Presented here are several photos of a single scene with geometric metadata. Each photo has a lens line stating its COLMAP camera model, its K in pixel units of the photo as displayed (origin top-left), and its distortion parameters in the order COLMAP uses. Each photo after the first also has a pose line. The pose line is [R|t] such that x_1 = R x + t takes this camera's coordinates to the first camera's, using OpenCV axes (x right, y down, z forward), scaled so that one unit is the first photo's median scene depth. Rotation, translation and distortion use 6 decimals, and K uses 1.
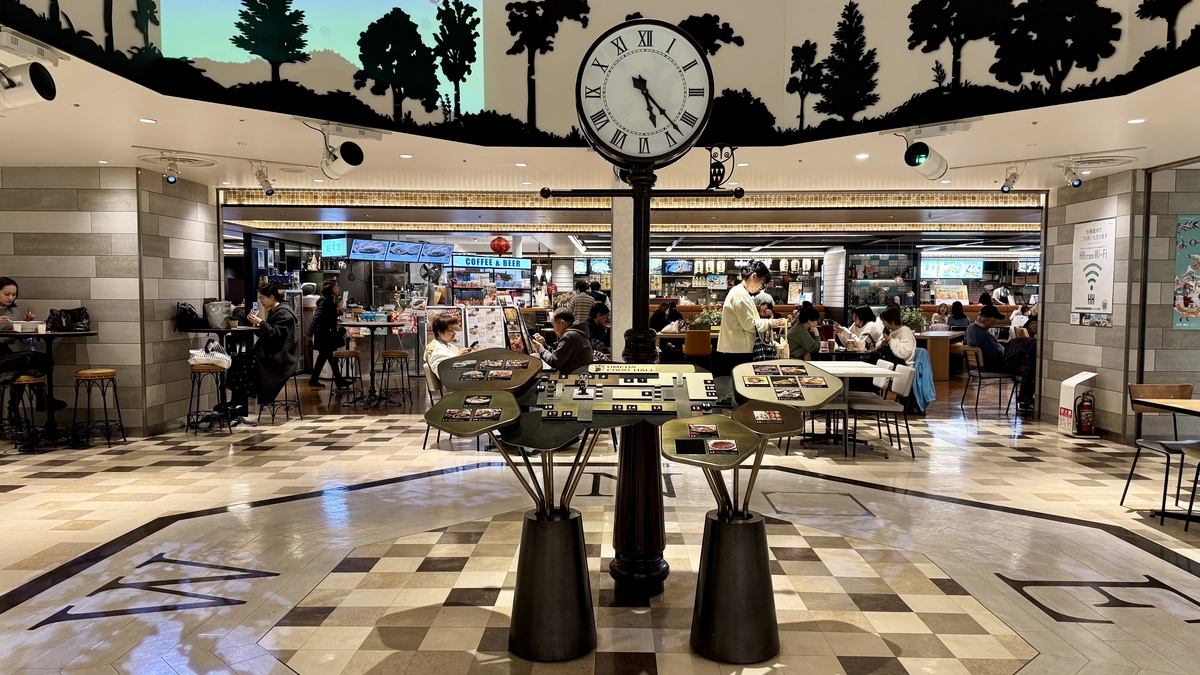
lens RADIAL K [[849.8, 0, 600.3], [0, 849.8, 339.3], [0, 0, 1]] dist [0.000527, 0.000052]
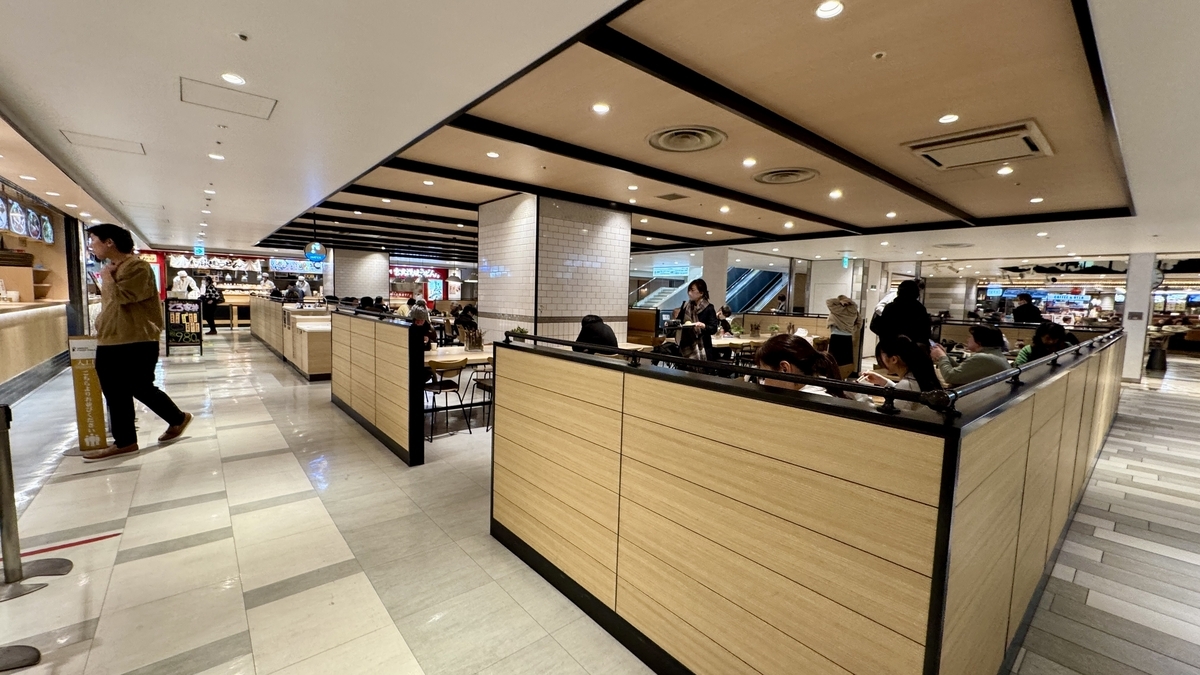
lens RADIAL K [[474.5, 0, 596.9], [0, 474.5, 339.7], [0, 0, 1]] dist [0.001500, 0.000058]
pose [[0.660713, 0.080195, -0.746342, 0.008741], [-0.063937, 0.996676, 0.050493, 0.051022], [0.747911, 0.014358, 0.663644, -0.968253]]
